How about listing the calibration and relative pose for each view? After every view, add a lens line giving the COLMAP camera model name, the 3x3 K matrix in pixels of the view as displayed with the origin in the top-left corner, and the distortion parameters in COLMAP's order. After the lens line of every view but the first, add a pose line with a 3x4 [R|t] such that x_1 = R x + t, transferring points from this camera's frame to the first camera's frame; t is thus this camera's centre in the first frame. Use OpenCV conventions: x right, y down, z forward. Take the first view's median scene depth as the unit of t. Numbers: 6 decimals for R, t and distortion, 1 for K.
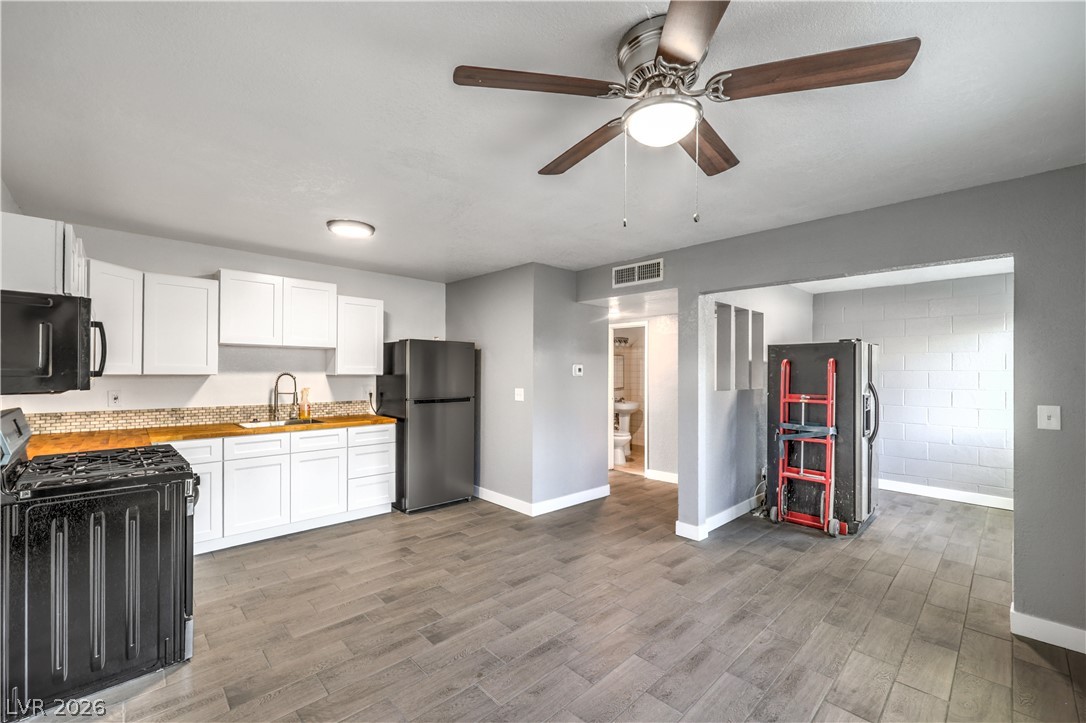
lens RADIAL K [[446.7, 0, 537.3], [0, 446.7, 372.3], [0, 0, 1]] dist [-0.001794, -0.000177]
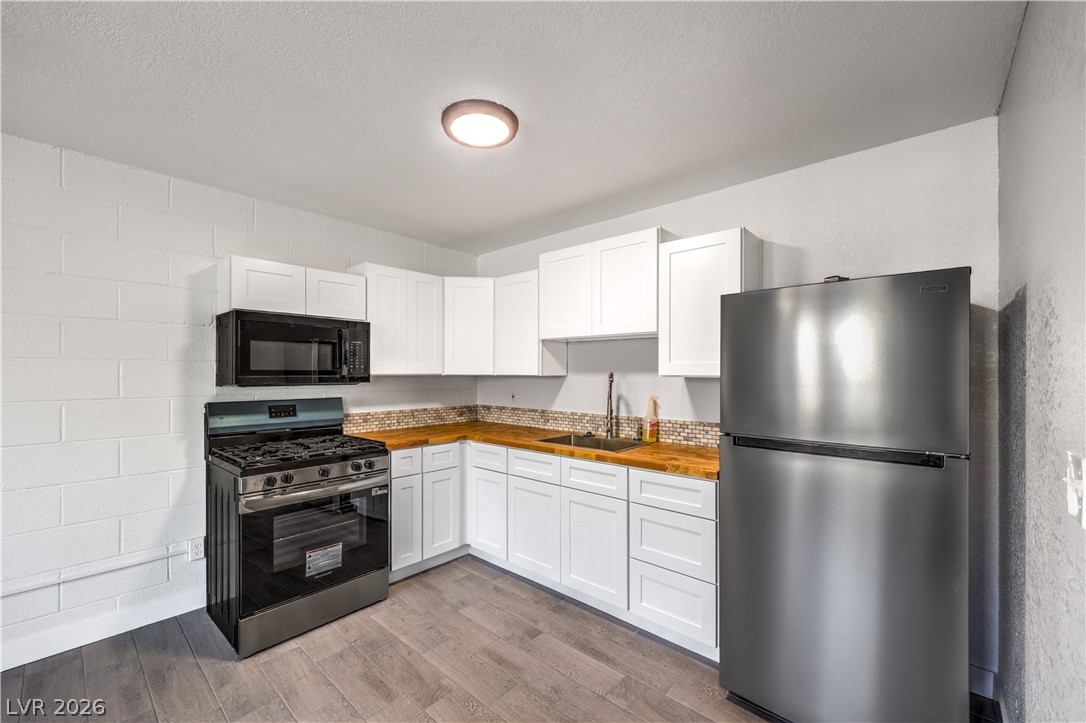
lens RADIAL K [[442.6, 0, 547.0], [0, 442.6, 373.4], [0, 0, 1]] dist [-0.002454, -0.000072]
pose [[0.095161, -0.006145, -0.995443, 0.148336], [-0.006179, 0.999958, -0.006764, 0.007290], [0.995443, 0.006794, 0.095119, 0.901140]]
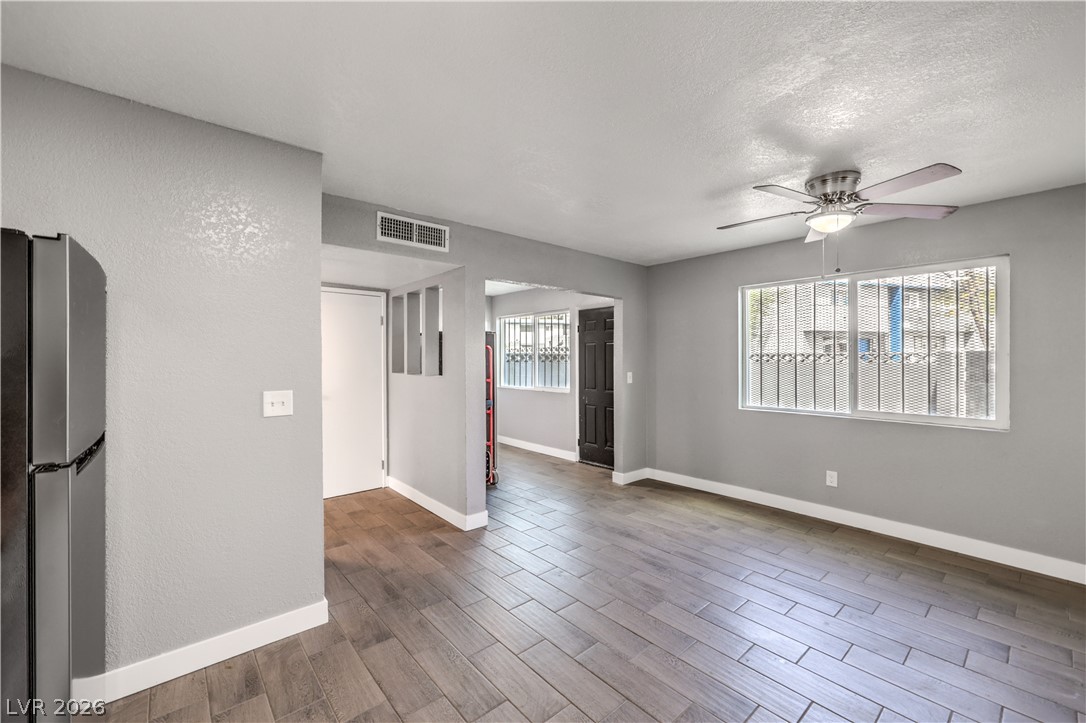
lens RADIAL K [[442.5, 0, 543.0], [0, 442.5, 361.5], [0, 0, 1]] dist [-0.000664, 0.000001]
pose [[0.041100, -0.011687, 0.999087, -0.611309], [0.003062, 0.999928, 0.011571, -0.000859], [-0.999150, 0.002584, 0.041133, 0.813129]]
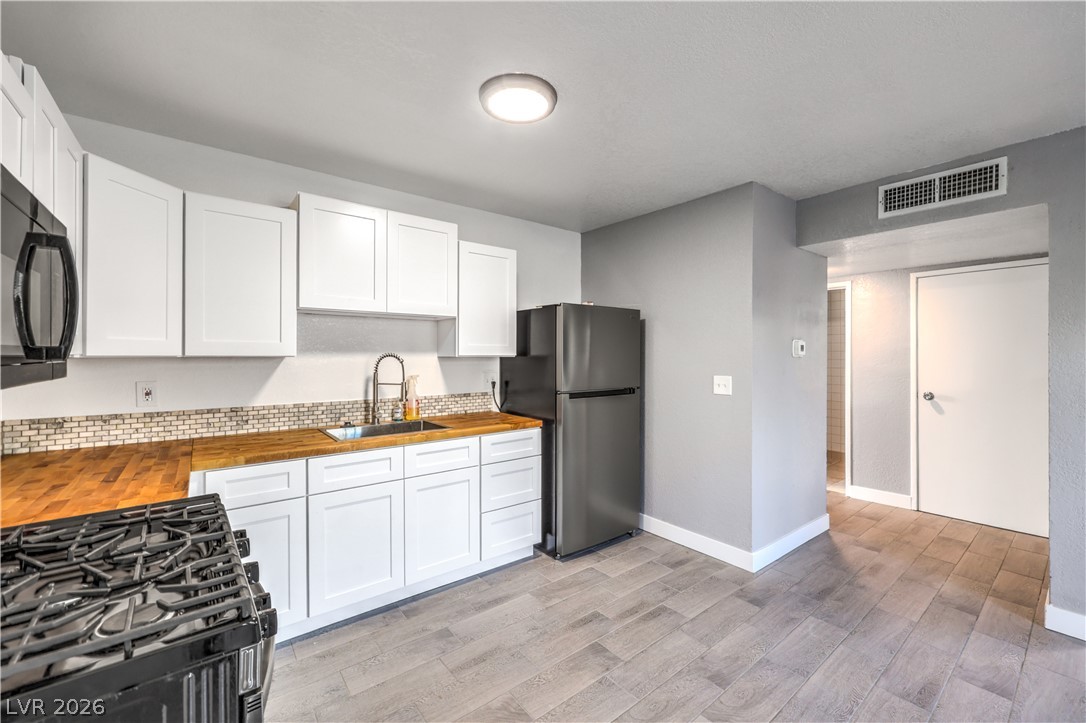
lens RADIAL K [[437.8, 0, 544.1], [0, 437.8, 357.4], [0, 0, 1]] dist [-0.004549, 0.000086]
pose [[0.996357, -0.004695, -0.085152, -0.295187], [0.005017, 0.999981, 0.003576, 0.006095], [0.085133, -0.003990, 0.996362, 0.387200]]
